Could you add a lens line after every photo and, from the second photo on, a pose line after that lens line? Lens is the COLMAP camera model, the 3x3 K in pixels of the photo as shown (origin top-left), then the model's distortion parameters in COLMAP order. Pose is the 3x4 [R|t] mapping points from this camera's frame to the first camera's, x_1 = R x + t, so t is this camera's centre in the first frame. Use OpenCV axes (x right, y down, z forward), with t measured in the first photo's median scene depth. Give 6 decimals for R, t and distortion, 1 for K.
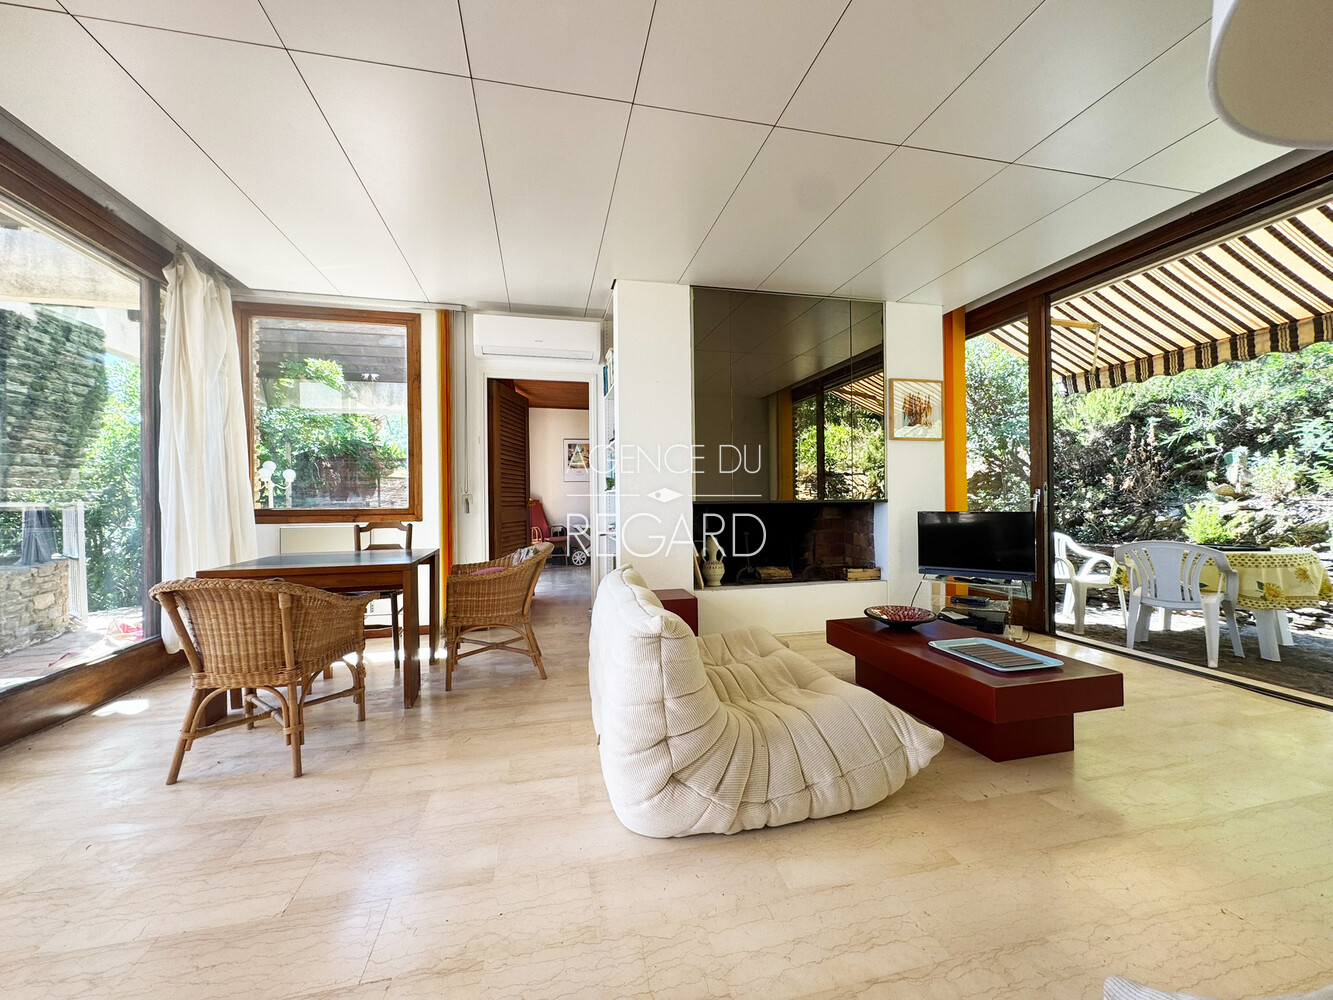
lens RADIAL K [[533.1, 0, 670.5], [0, 533.1, 498.0], [0, 0, 1]] dist [-0.001335, -0.000891]
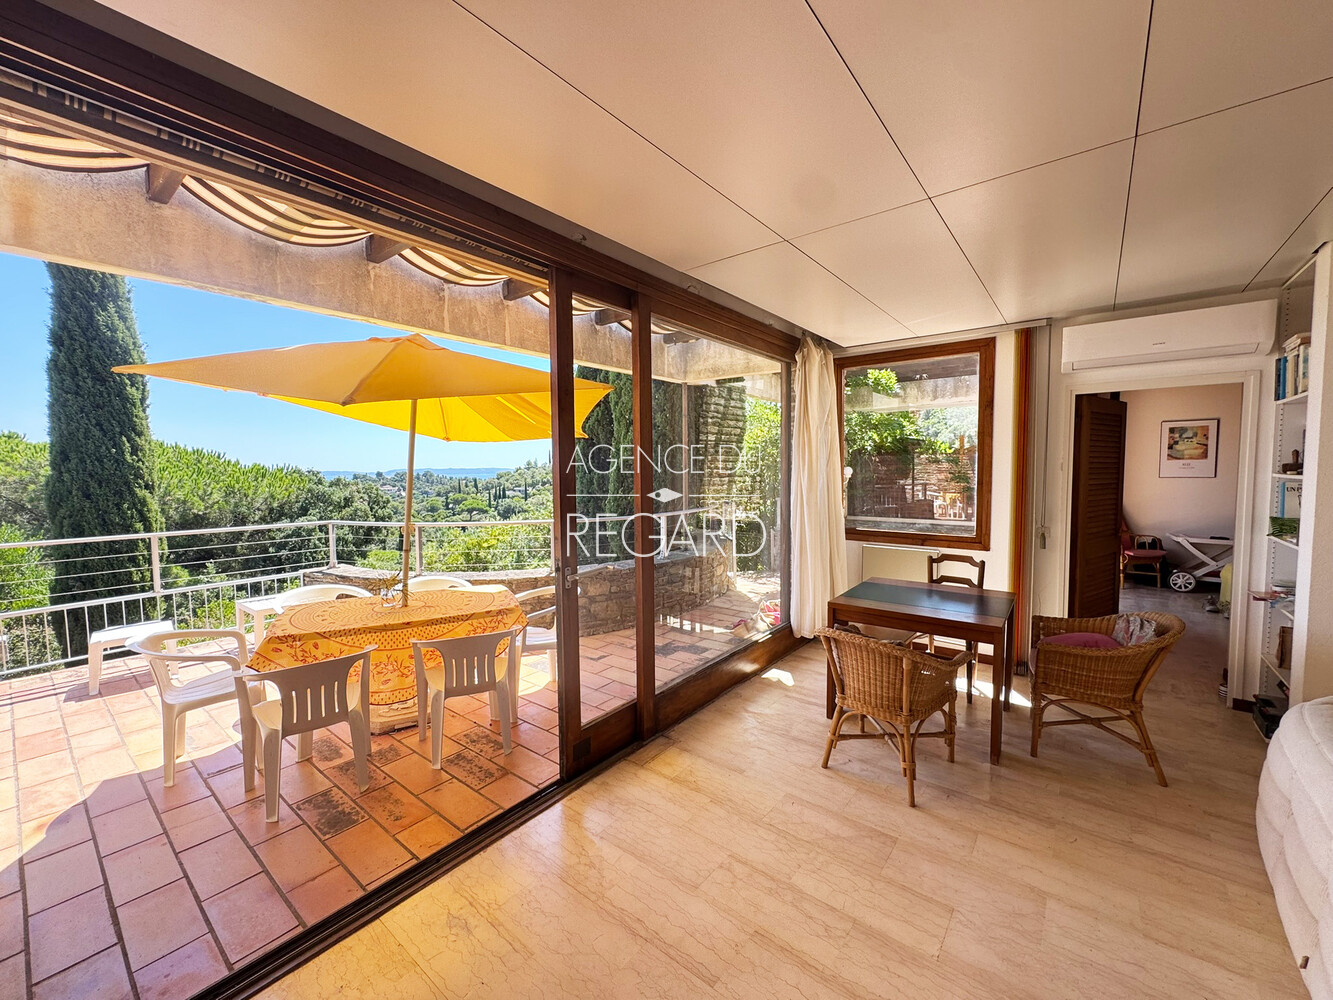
lens RADIAL K [[533.1, 0, 665.6], [0, 533.1, 500.5], [0, 0, 1]] dist [-0.001335, -0.000891]
pose [[0.610726, 0.050289, -0.790243, -0.068289], [0.006556, 0.997626, 0.068552, -0.138989], [0.791815, -0.047047, 0.608947, -0.077912]]
